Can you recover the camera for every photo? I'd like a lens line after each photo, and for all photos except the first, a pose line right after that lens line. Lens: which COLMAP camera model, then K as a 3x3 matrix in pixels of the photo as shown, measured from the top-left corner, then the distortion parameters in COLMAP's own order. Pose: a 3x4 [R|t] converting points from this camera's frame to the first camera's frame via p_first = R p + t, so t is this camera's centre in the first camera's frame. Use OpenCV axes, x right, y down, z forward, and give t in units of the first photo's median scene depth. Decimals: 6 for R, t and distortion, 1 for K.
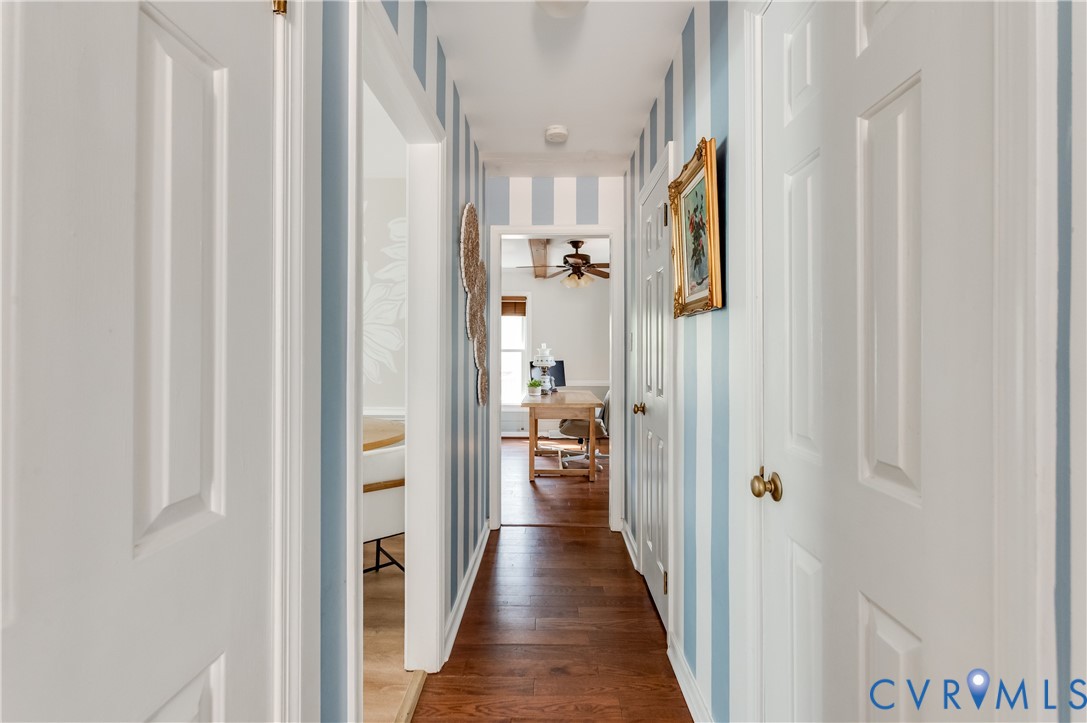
lens RADIAL K [[486.9, 0, 550.4], [0, 486.9, 341.6], [0, 0, 1]] dist [0.000548, -0.000412]
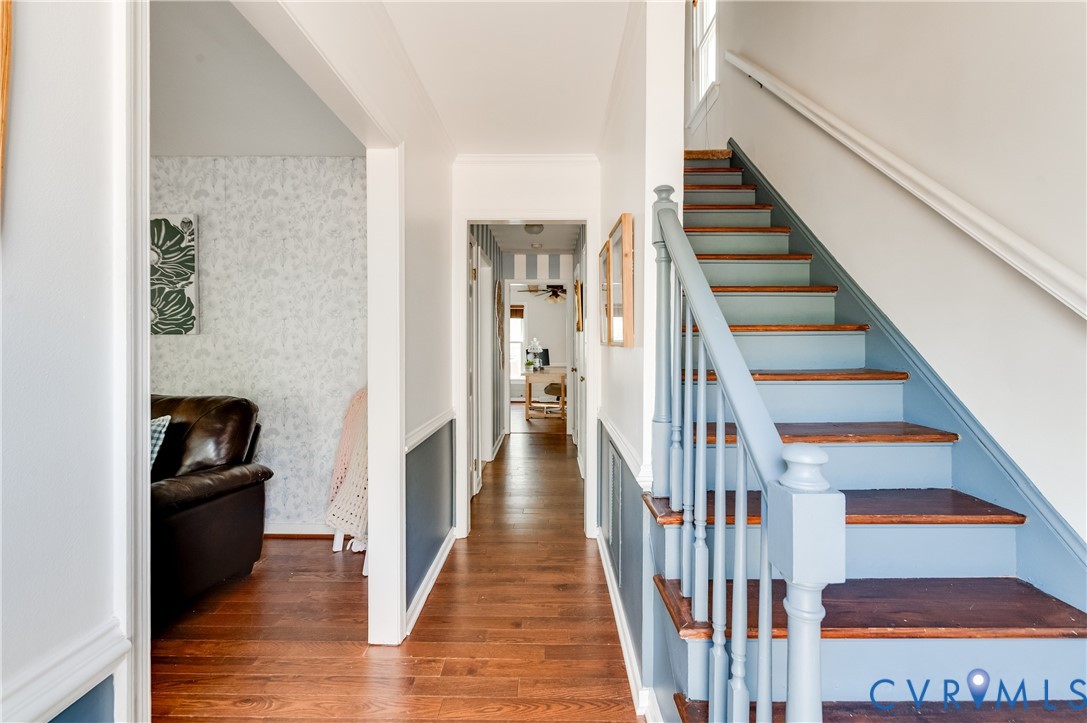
lens RADIAL K [[486.9, 0, 550.4], [0, 486.9, 341.6], [0, 0, 1]] dist [0.000548, -0.000412]
pose [[0.999997, -0.000213, 0.002507, 0.032564], [0.000166, 0.999825, 0.018689, -0.013405], [-0.002510, -0.018688, 0.999822, -0.571131]]
